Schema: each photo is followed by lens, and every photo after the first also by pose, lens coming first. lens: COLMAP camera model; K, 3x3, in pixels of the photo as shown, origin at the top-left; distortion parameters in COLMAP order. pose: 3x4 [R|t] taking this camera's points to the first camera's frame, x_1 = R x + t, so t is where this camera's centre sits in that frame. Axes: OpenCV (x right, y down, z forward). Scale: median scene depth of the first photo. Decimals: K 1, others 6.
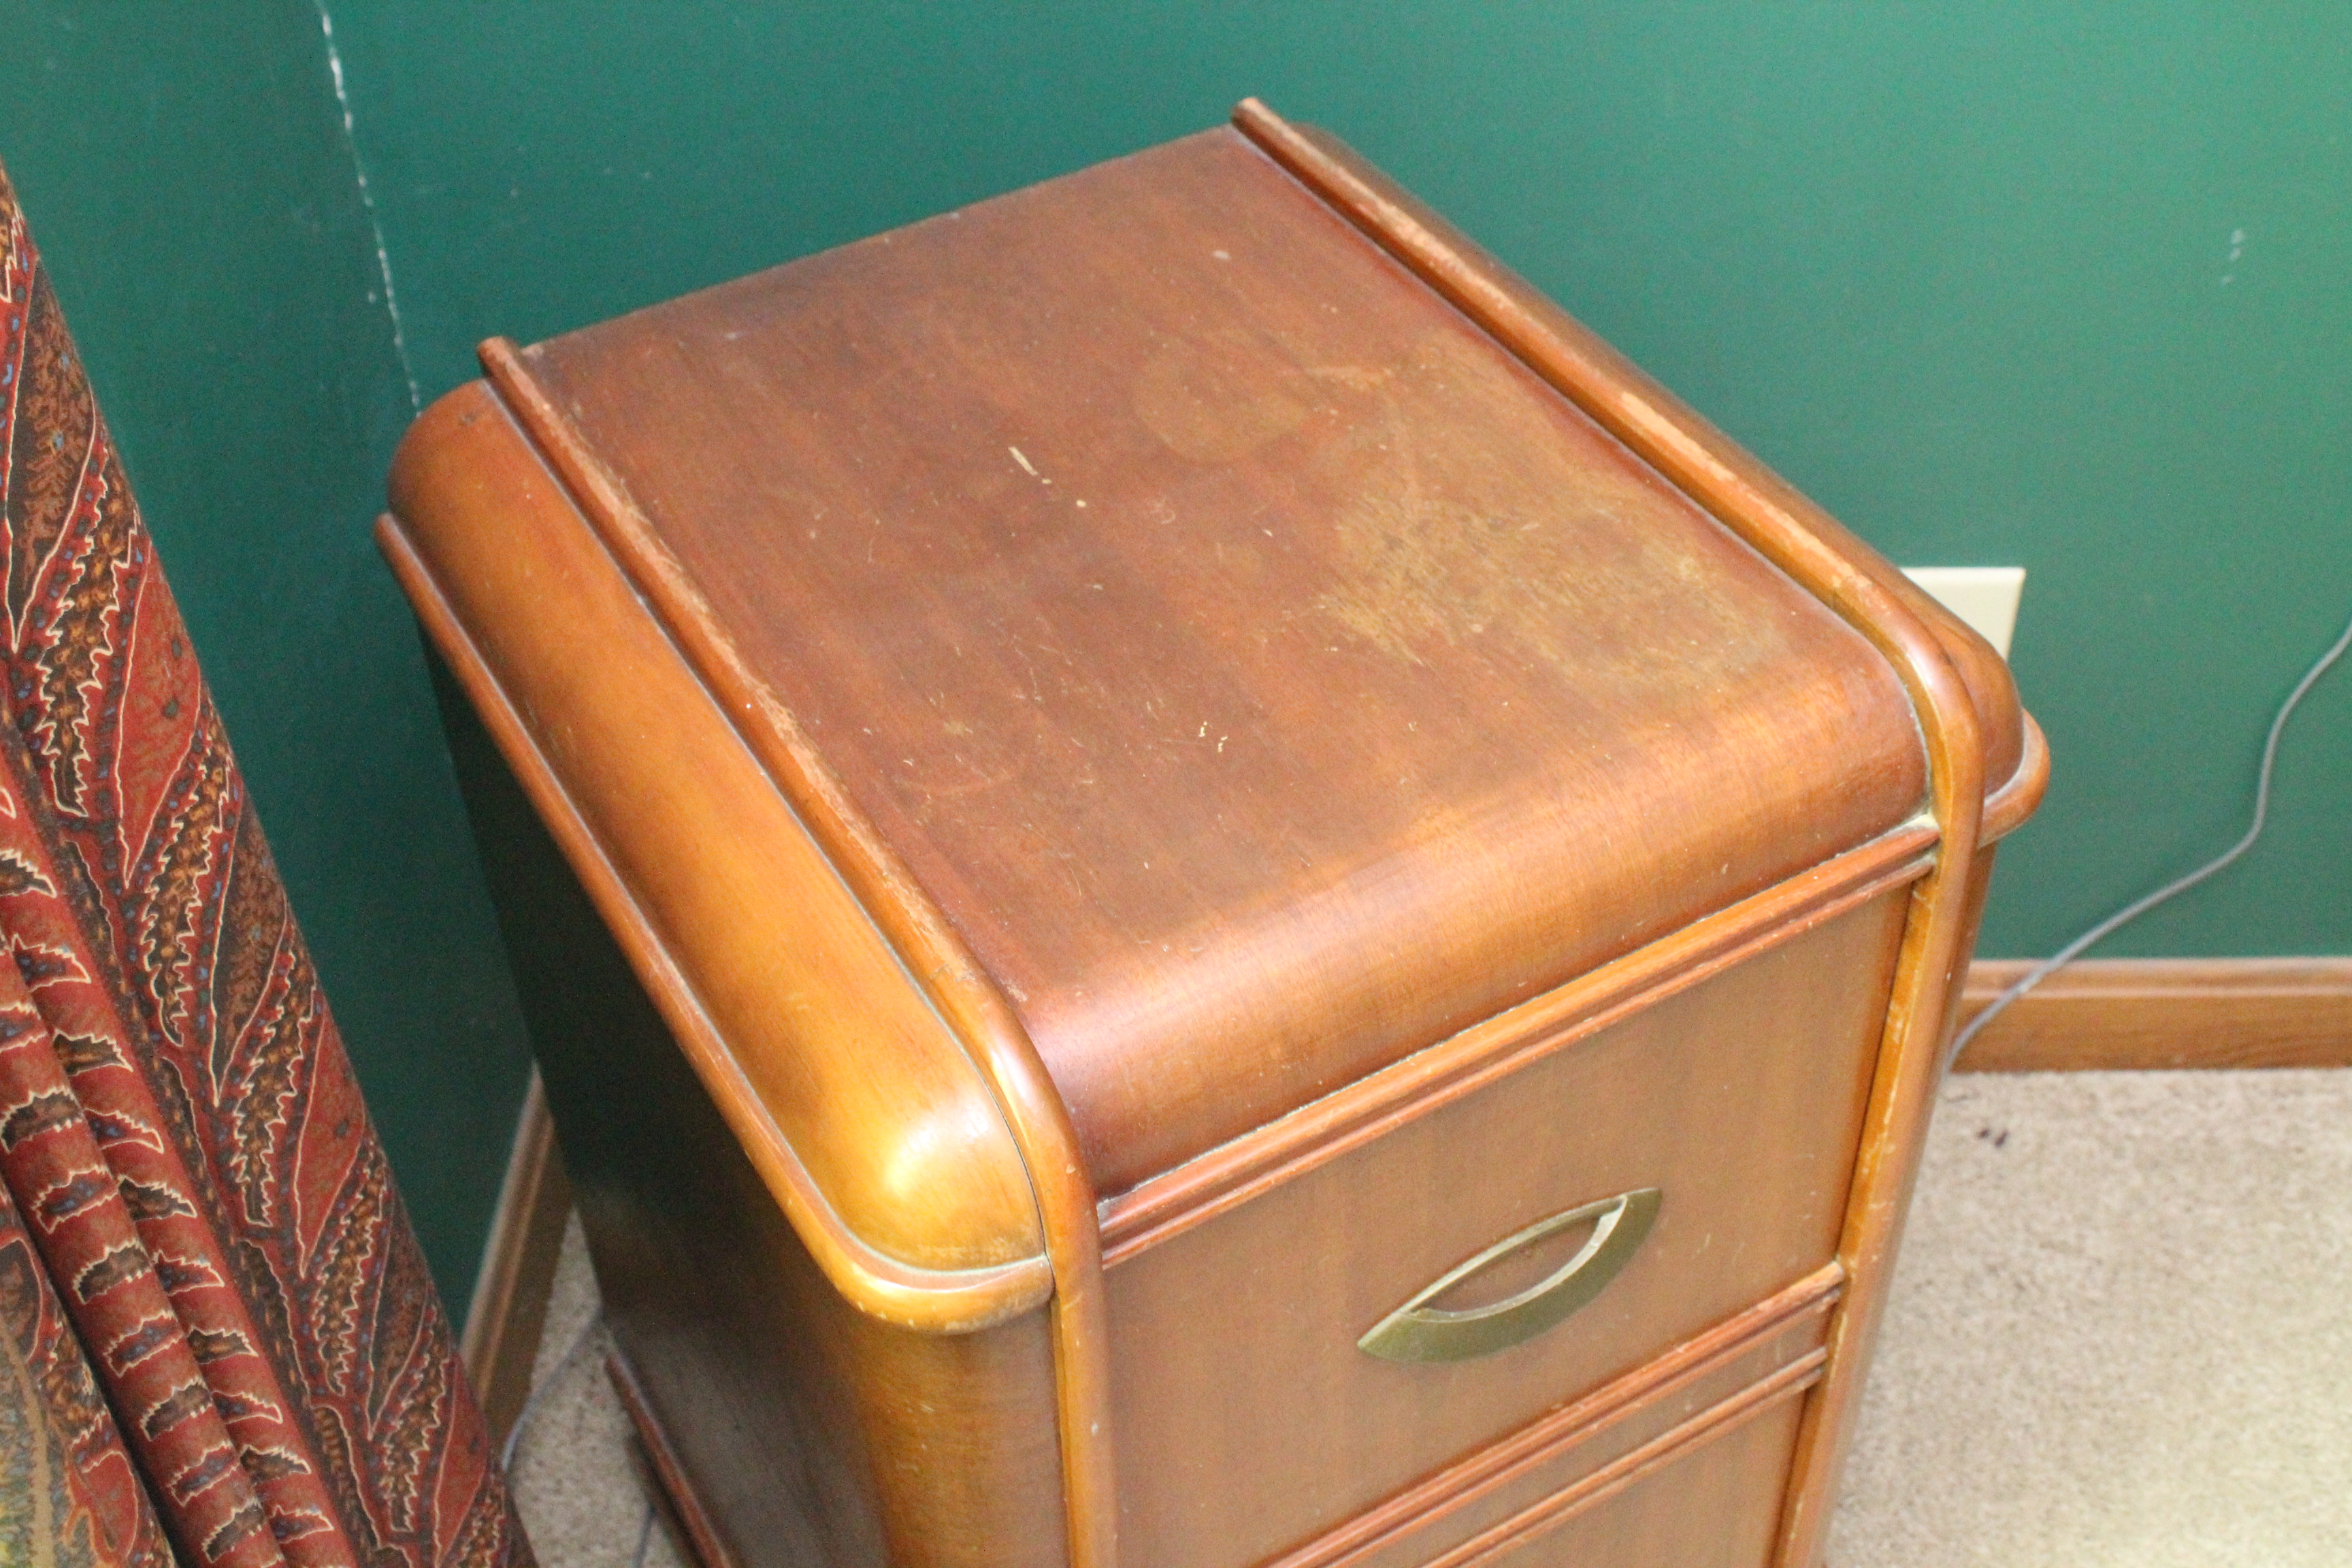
lens RADIAL K [[2800.2, 0, 1176.0], [0, 2800.2, 784.0], [0, 0, 1]] dist [-0.080251, 0.000305]
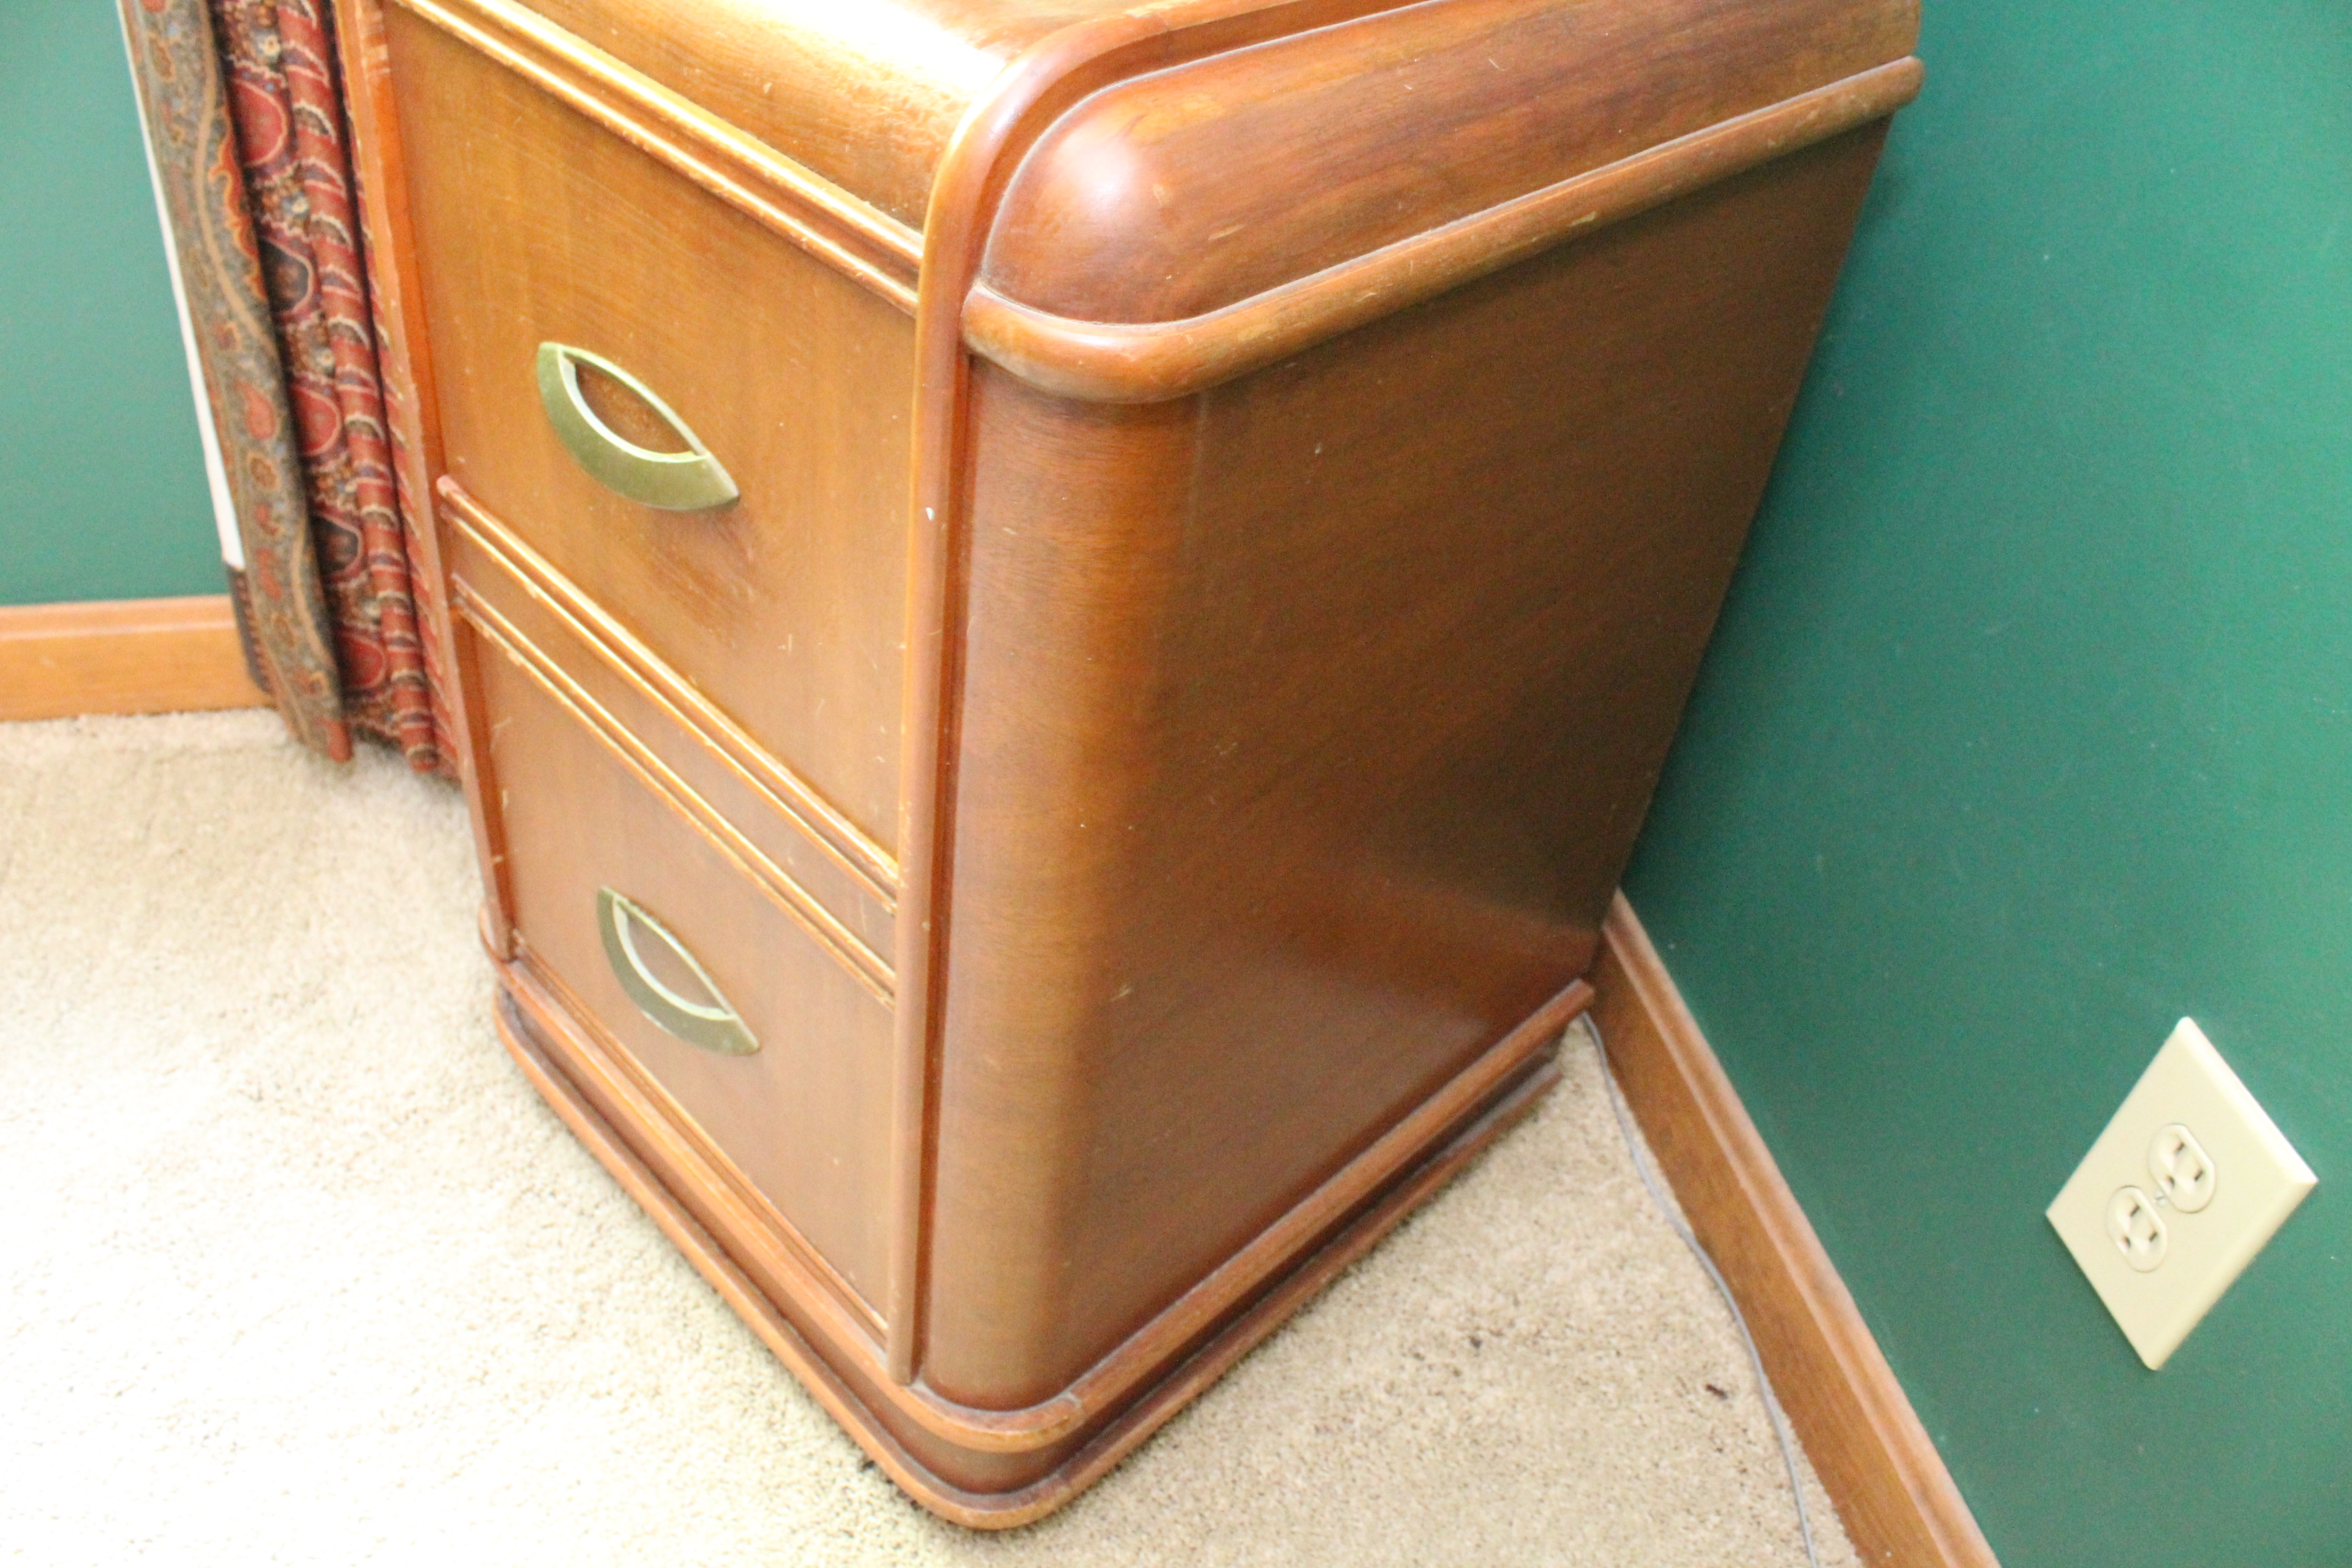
lens RADIAL K [[1915.8, 0, 1172.5], [0, 1915.8, 777.2], [0, 0, 1]] dist [-0.163191, 0.147294]
pose [[0.257737, 0.678219, -0.688179, 0.867652], [-0.728507, 0.604276, 0.322689, -0.137609], [0.634704, 0.418174, 0.649831, 0.850865]]
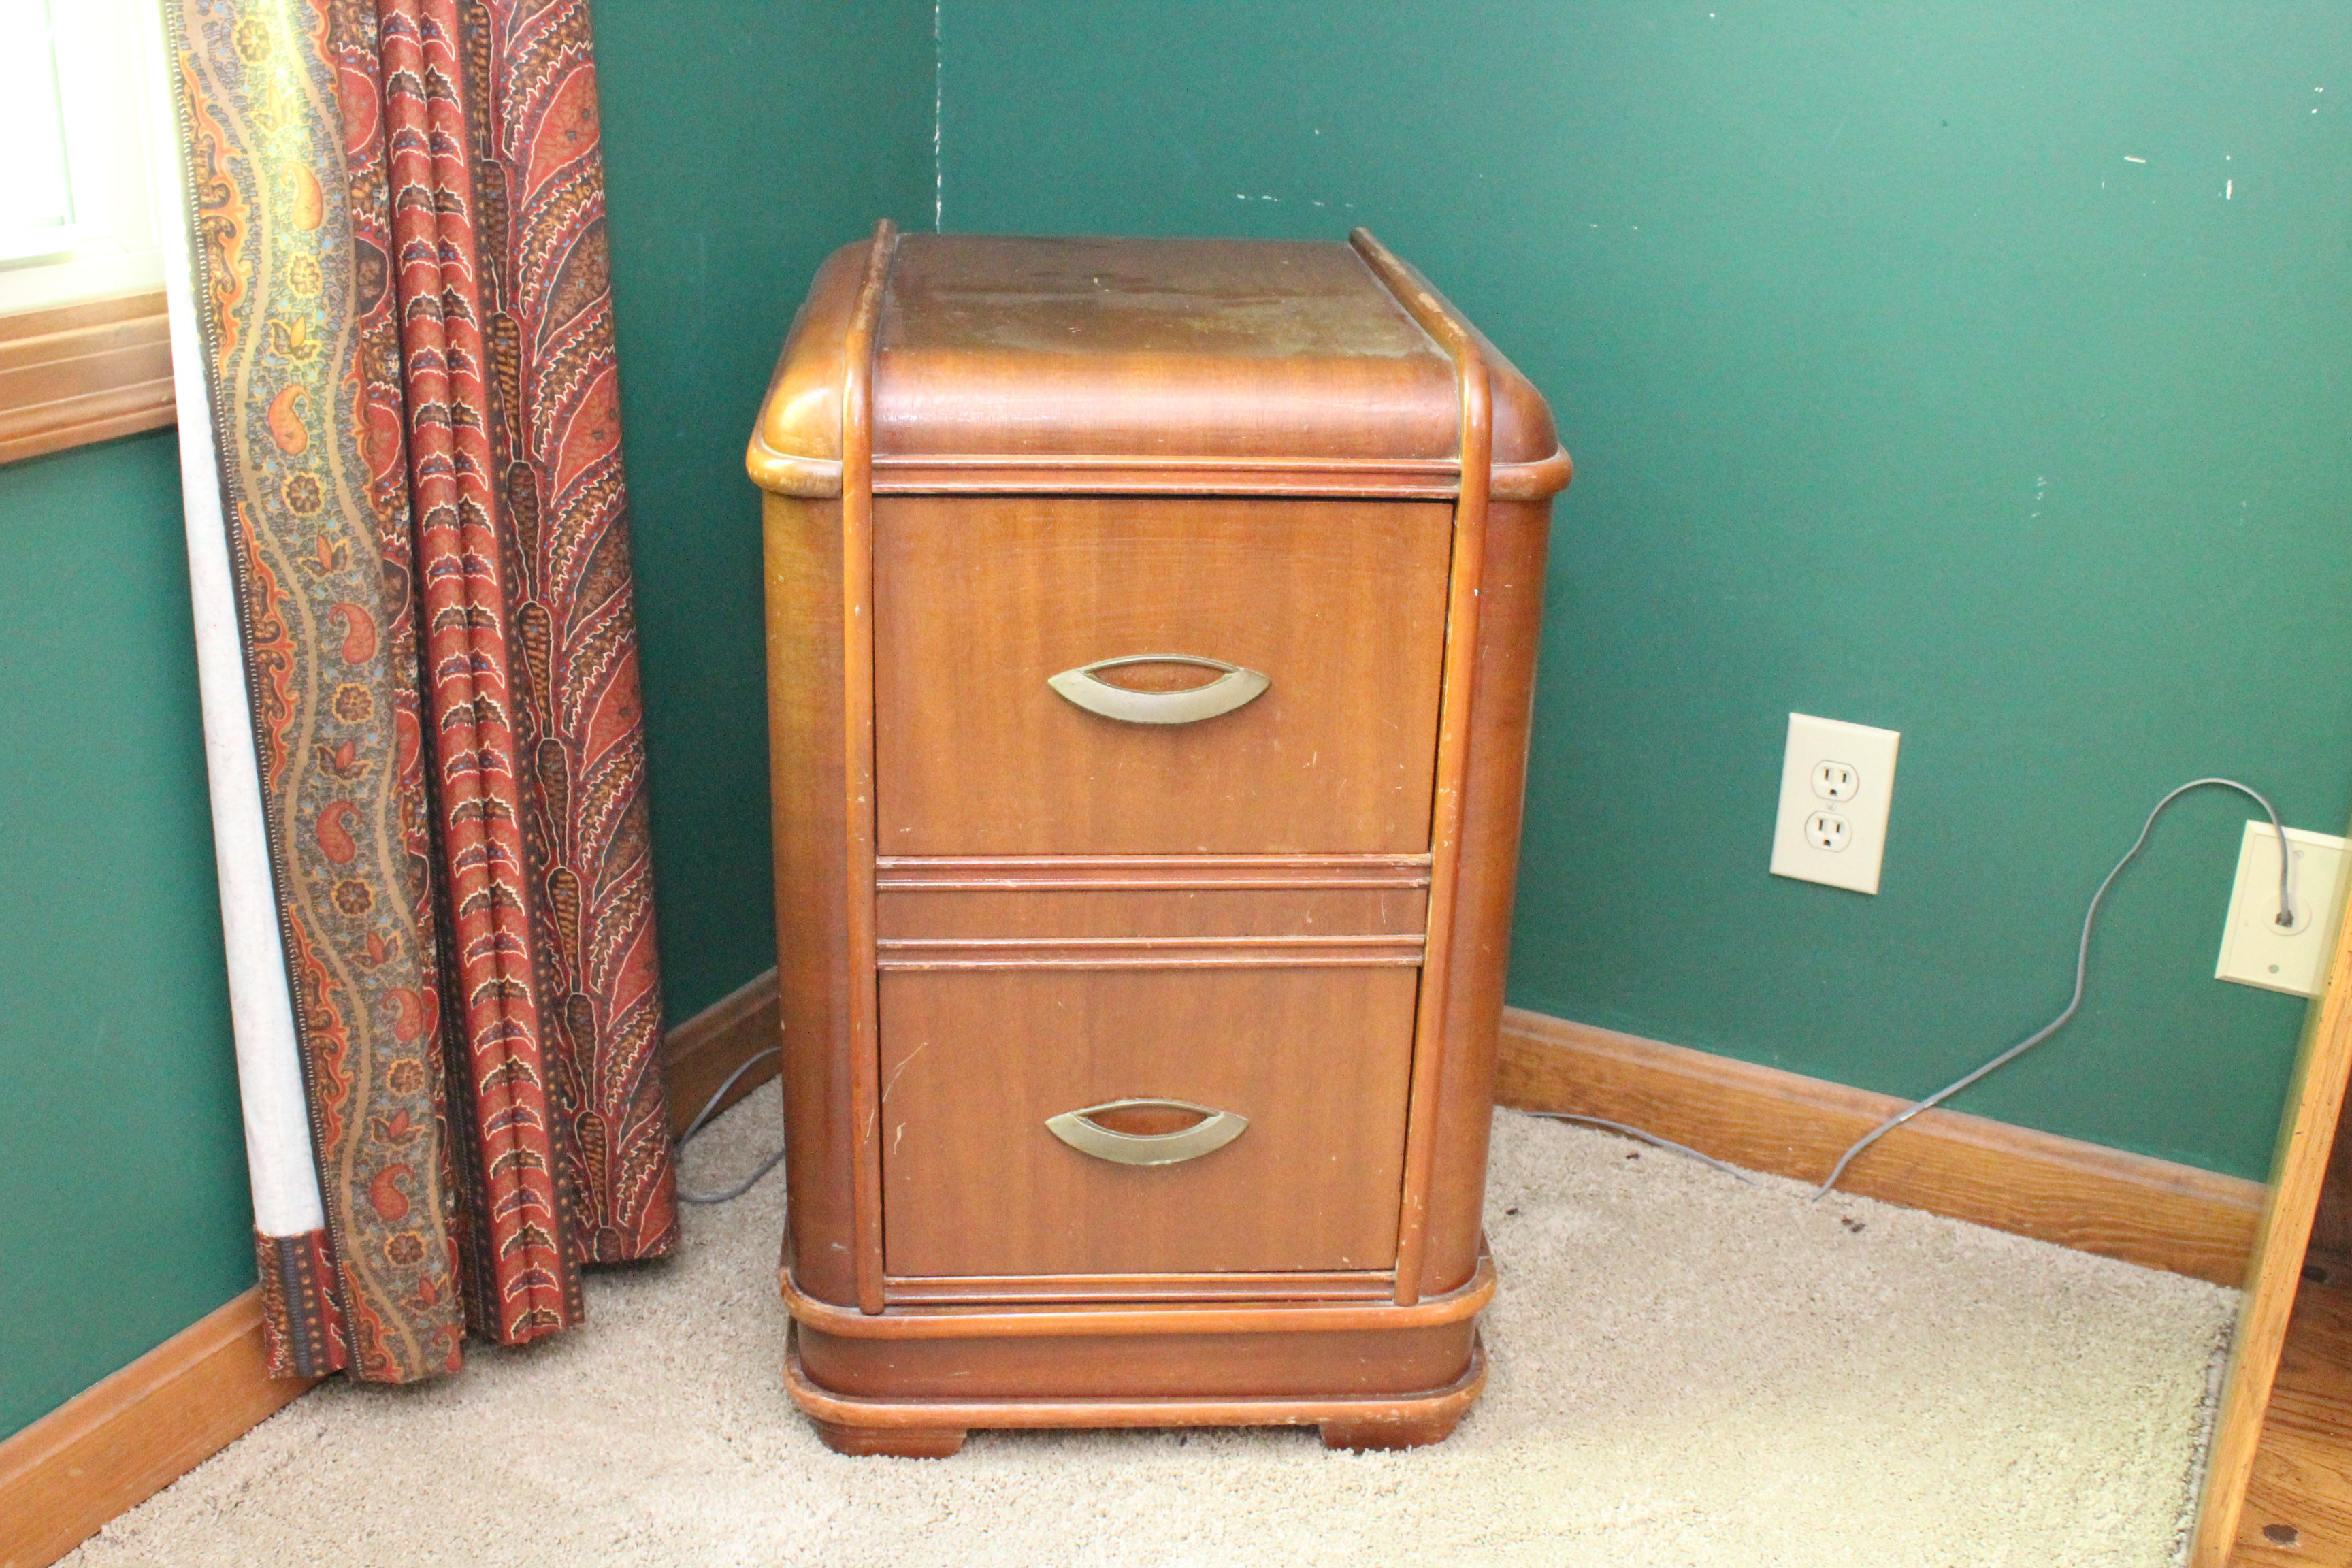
lens RADIAL K [[2396.4, 0, 1176.0], [0, 2396.4, 784.0], [0, 0, 1]] dist [-0.100583, -0.001368]
pose [[0.897966, 0.212110, -0.385572, 0.800481], [-0.332846, 0.900520, -0.279781, 0.721944], [0.287871, 0.379570, 0.879237, -0.251212]]
